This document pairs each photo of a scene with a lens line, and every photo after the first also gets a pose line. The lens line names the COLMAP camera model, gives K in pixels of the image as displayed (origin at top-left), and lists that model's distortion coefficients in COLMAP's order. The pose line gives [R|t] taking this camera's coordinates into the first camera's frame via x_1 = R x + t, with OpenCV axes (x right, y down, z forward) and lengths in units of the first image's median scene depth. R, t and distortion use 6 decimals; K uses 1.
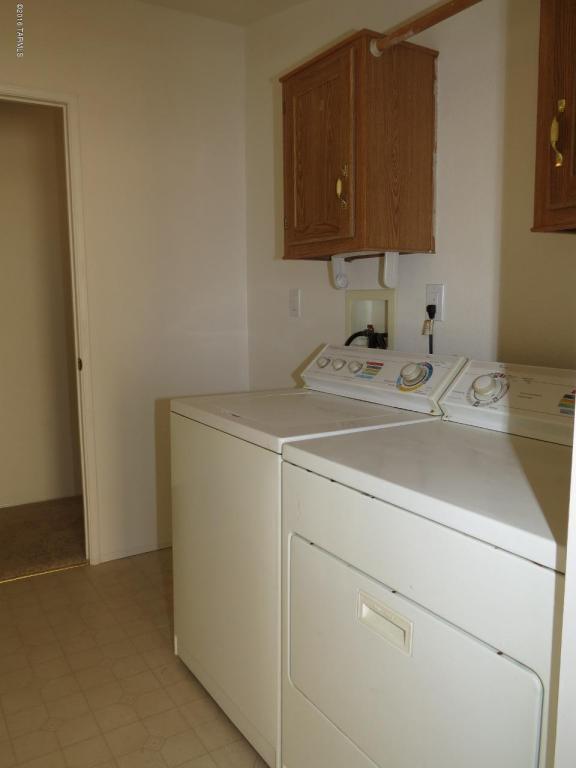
lens RADIAL K [[621.1, 0, 288.0], [0, 621.1, 384.0], [0, 0, 1]] dist [-0.000042, -0.003536]
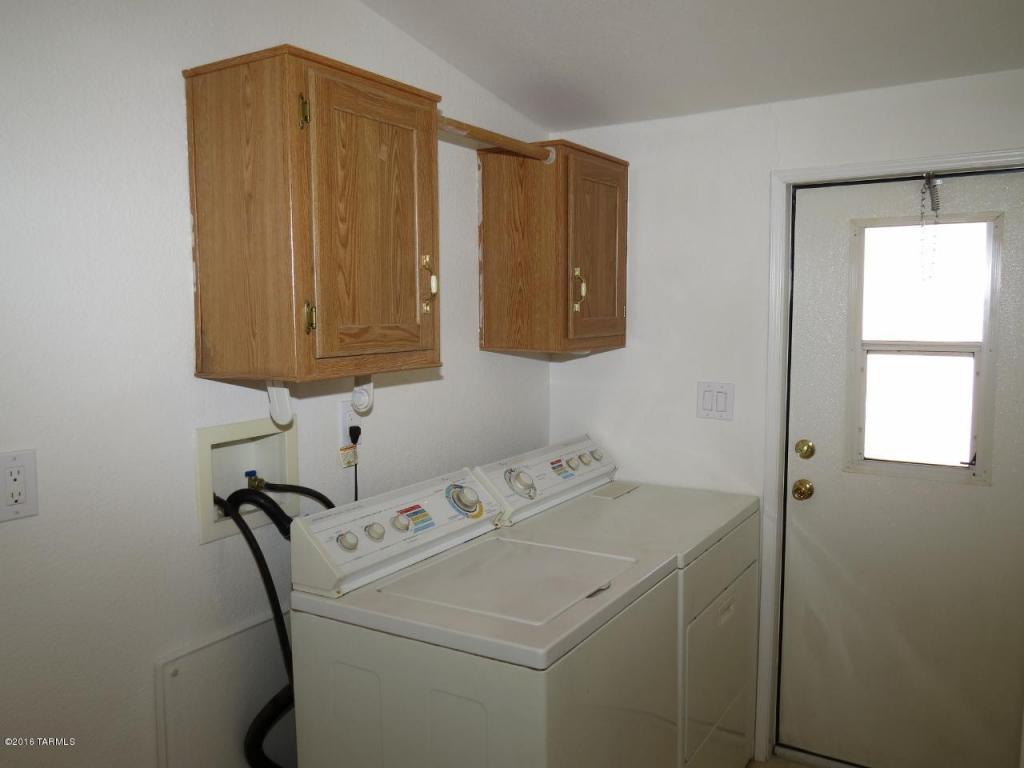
lens RADIAL K [[828.2, 0, 512.0], [0, 828.2, 384.0], [0, 0, 1]] dist [-0.000042, -0.003536]
pose [[-0.449368, -0.074800, 0.890210, -0.806428], [0.130143, 0.980376, 0.148071, -0.316425], [-0.883816, 0.182392, -0.430815, 1.293575]]
